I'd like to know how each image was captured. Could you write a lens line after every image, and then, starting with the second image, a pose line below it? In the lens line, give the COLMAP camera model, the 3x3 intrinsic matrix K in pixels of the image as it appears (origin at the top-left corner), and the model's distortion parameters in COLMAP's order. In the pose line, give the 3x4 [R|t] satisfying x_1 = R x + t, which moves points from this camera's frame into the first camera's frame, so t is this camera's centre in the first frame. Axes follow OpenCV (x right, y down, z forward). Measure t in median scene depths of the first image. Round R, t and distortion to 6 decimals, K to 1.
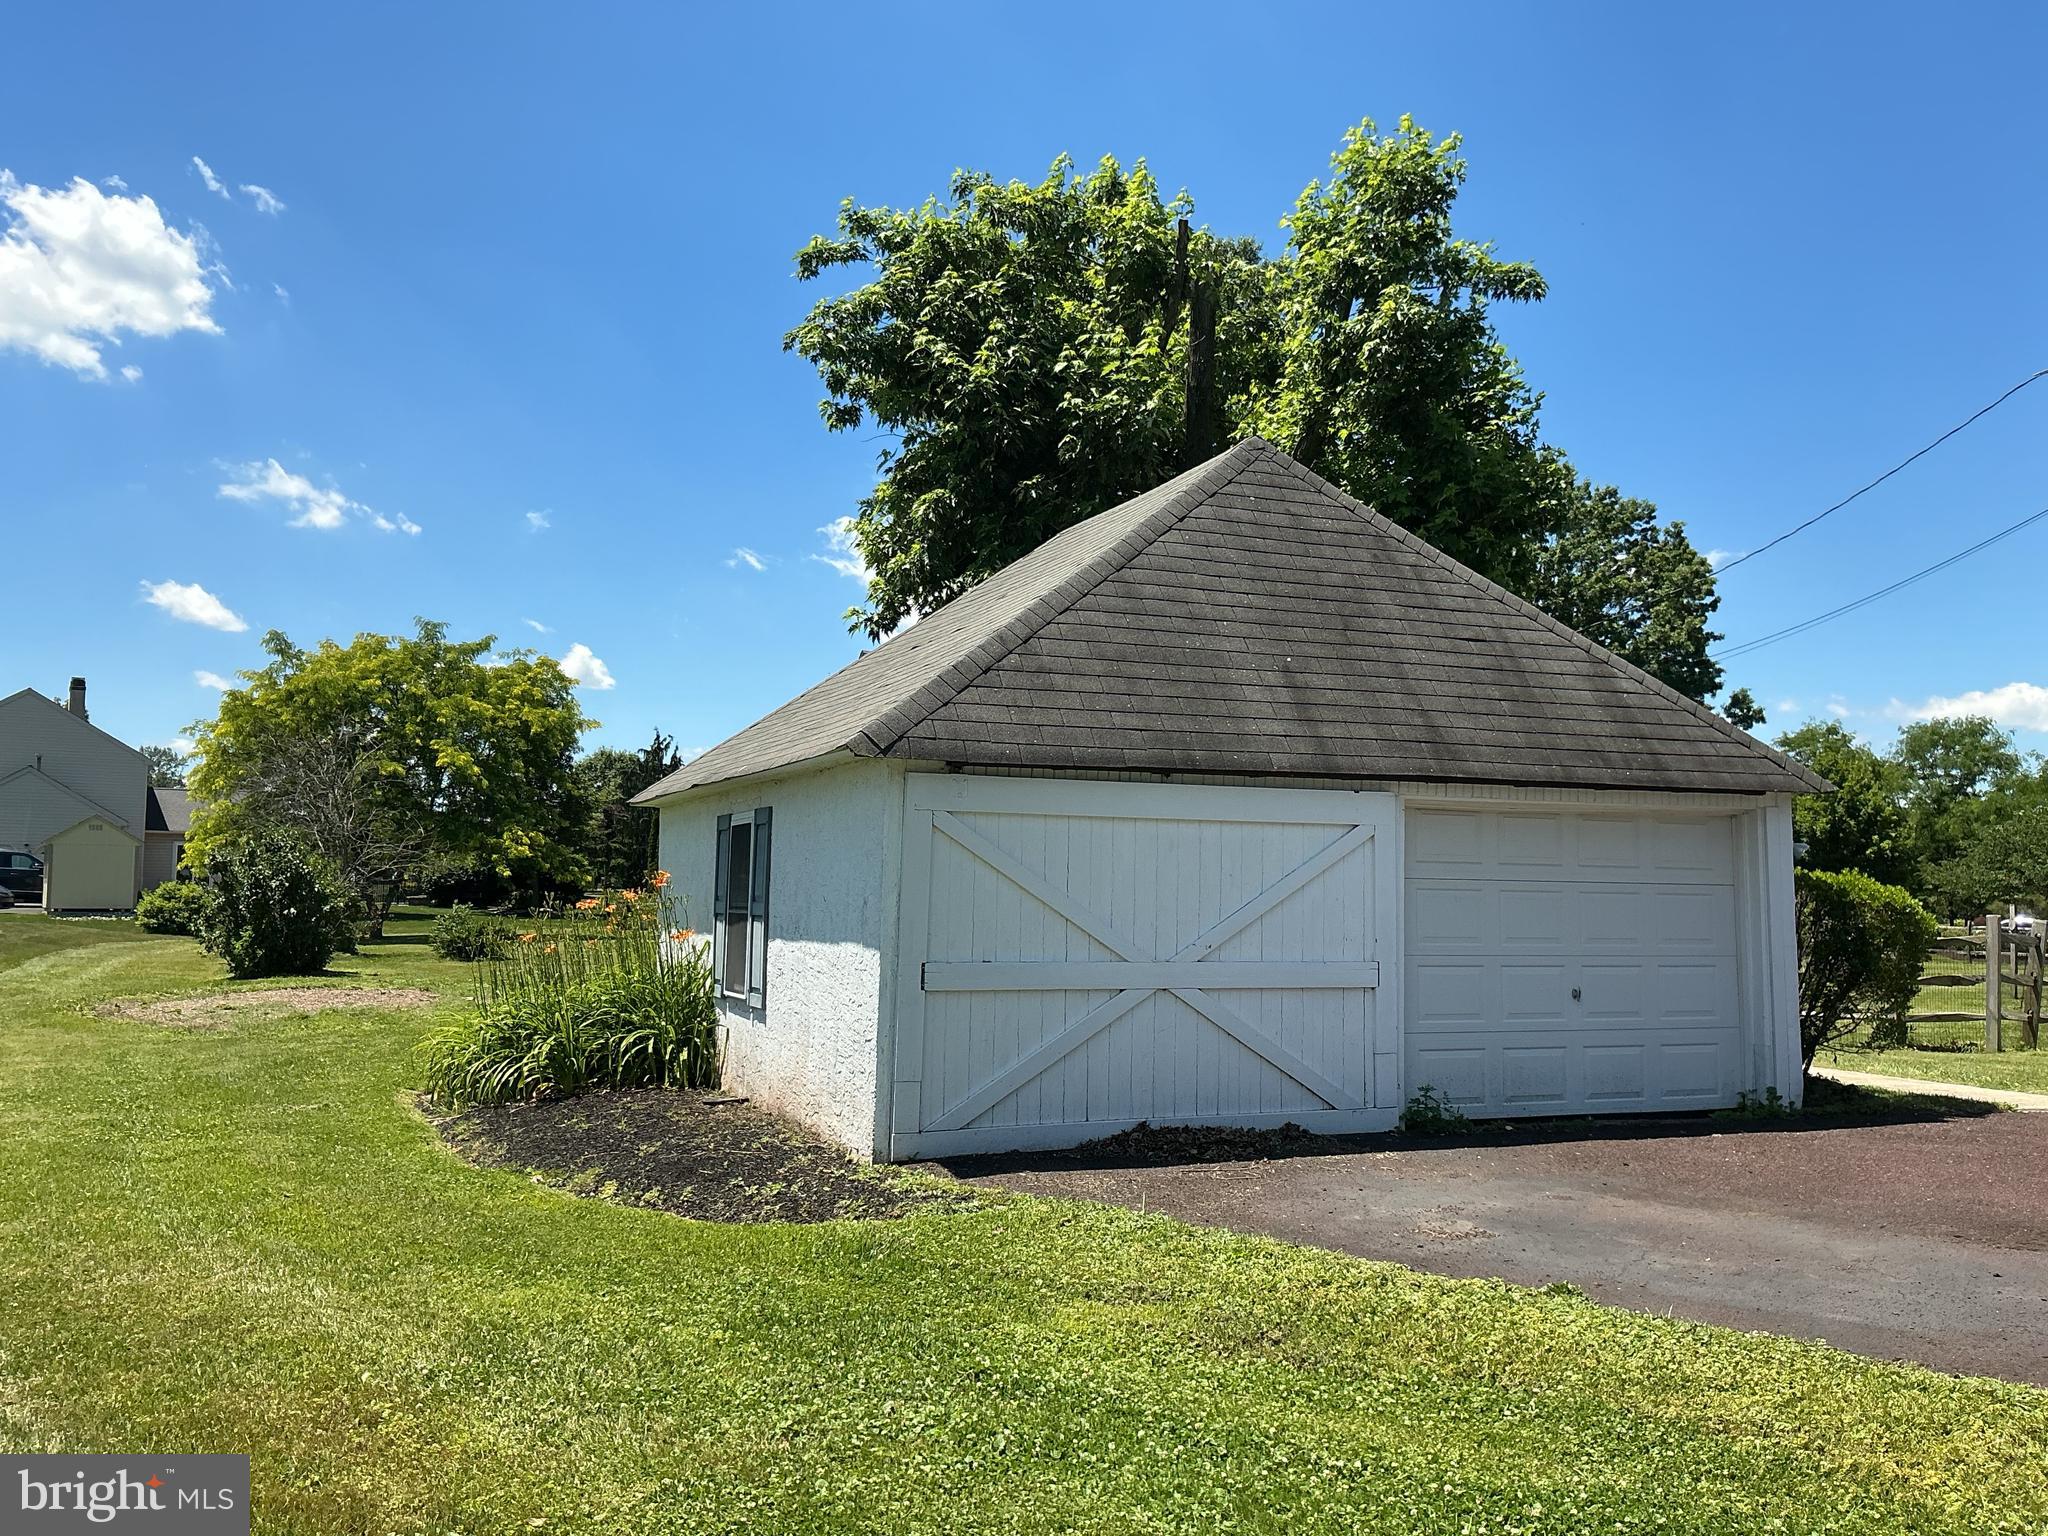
lens RADIAL K [[1741.8, 0, 1013.7], [0, 1741.8, 773.7], [0, 0, 1]] dist [0.099894, -0.217293]
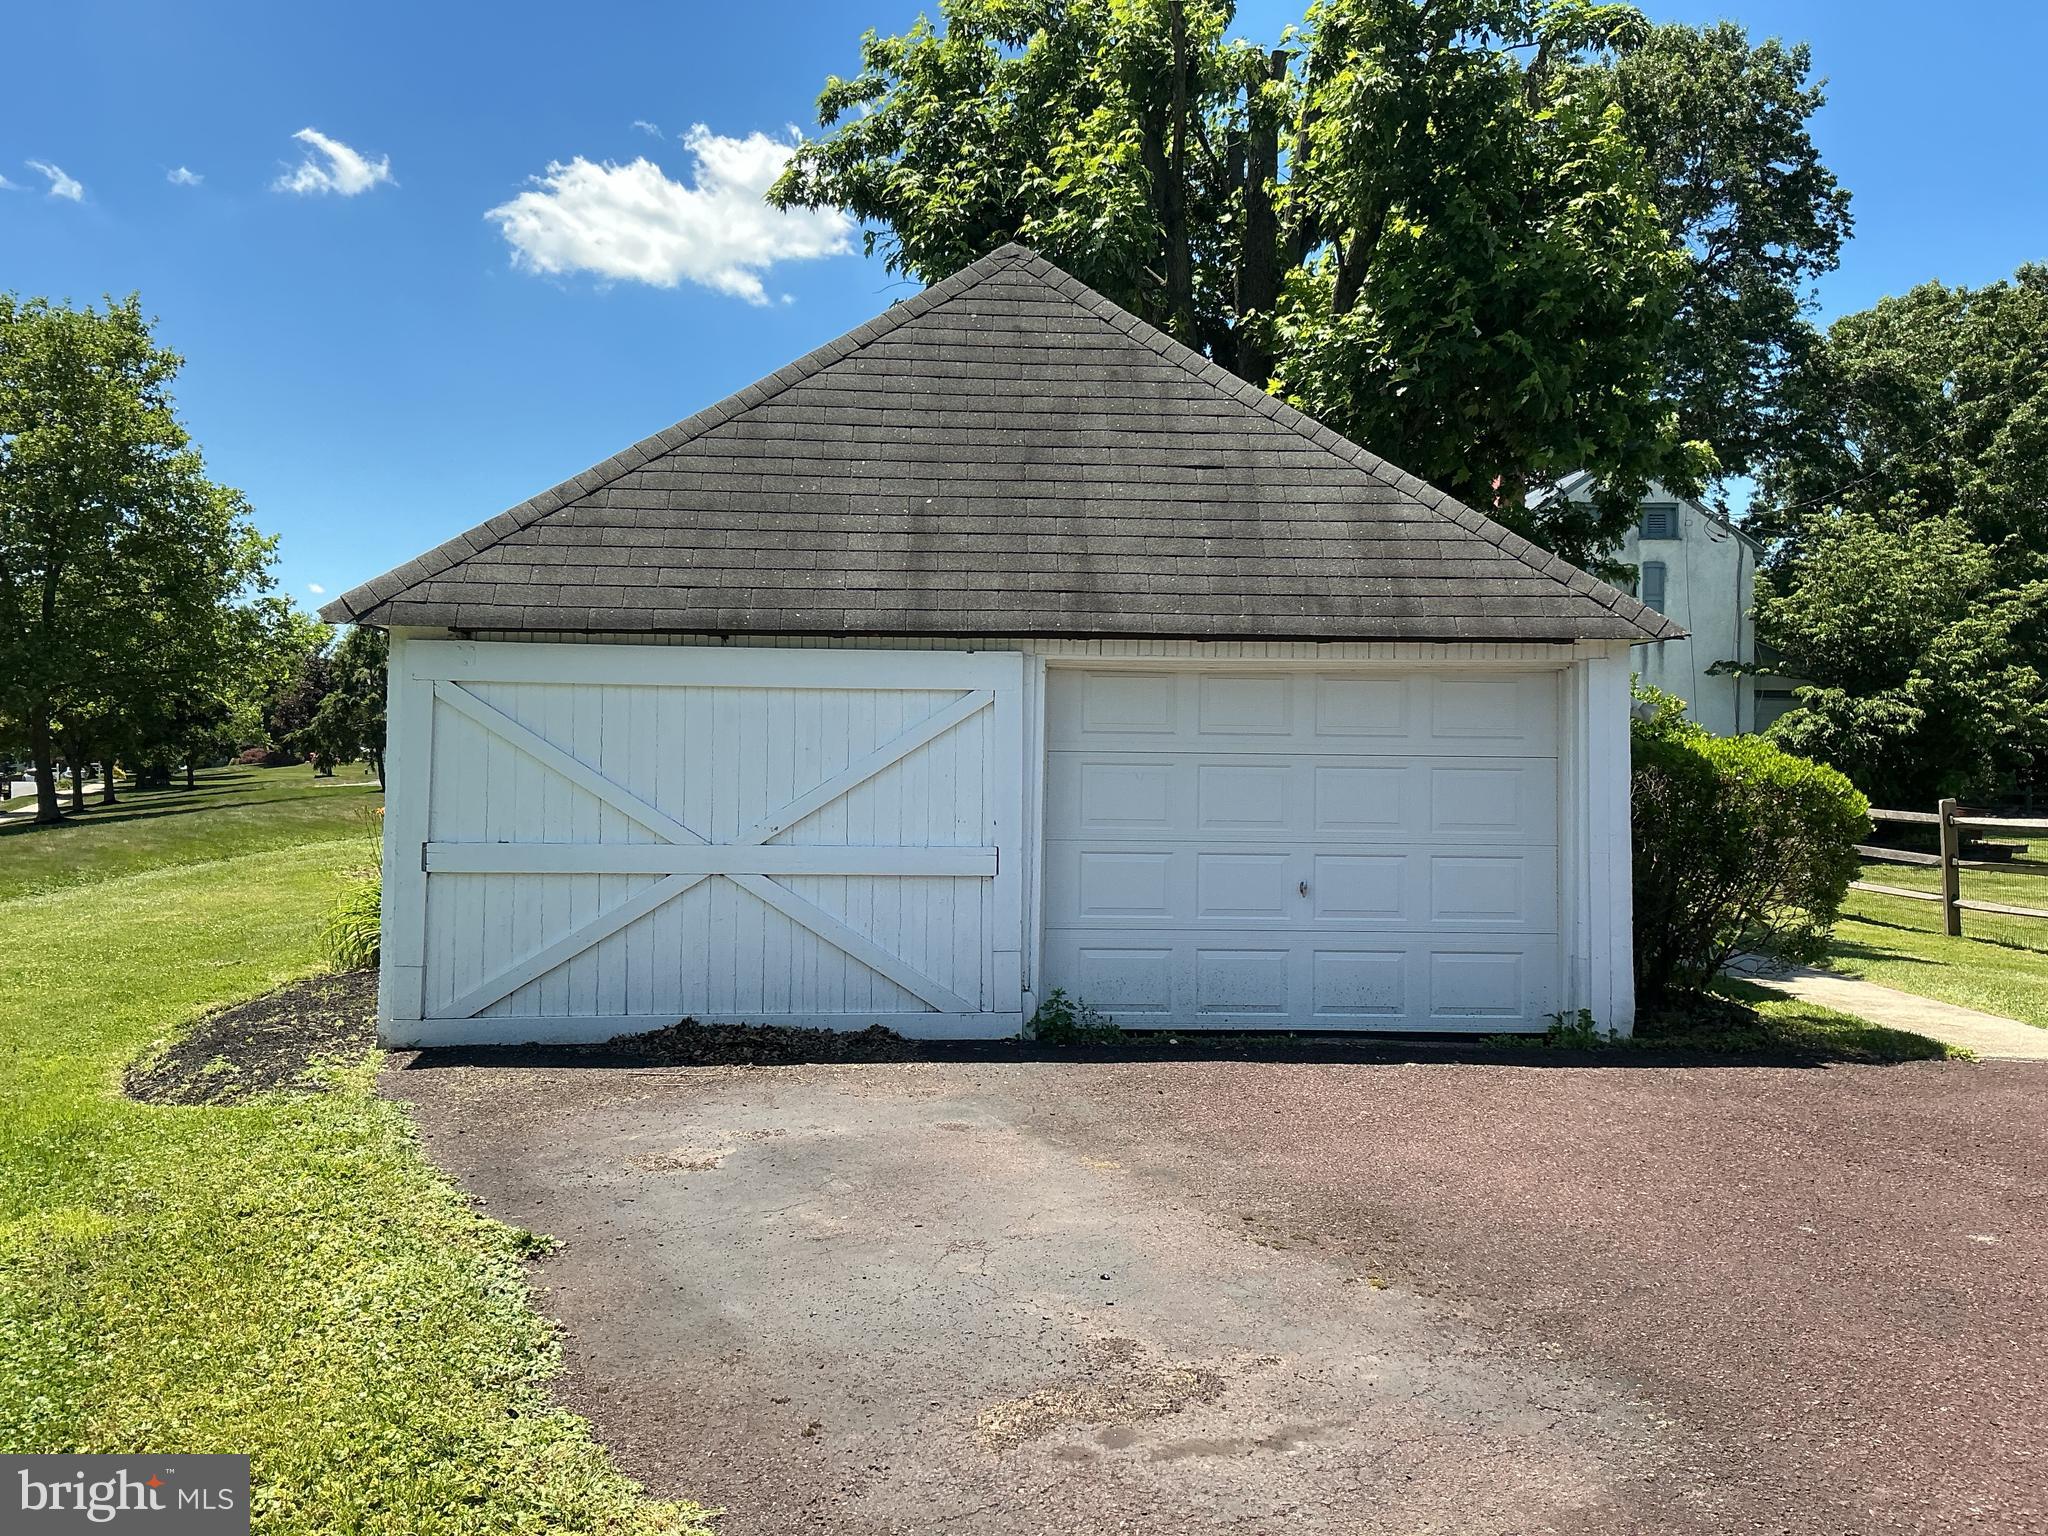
lens RADIAL K [[1741.8, 0, 1014.0], [0, 1741.8, 777.6], [0, 0, 1]] dist [0.099894, -0.217293]
pose [[0.944488, 0.001918, -0.328542, 0.447777], [0.022247, 0.997314, 0.069778, 0.011512], [0.327793, -0.073214, 0.941908, 0.169749]]
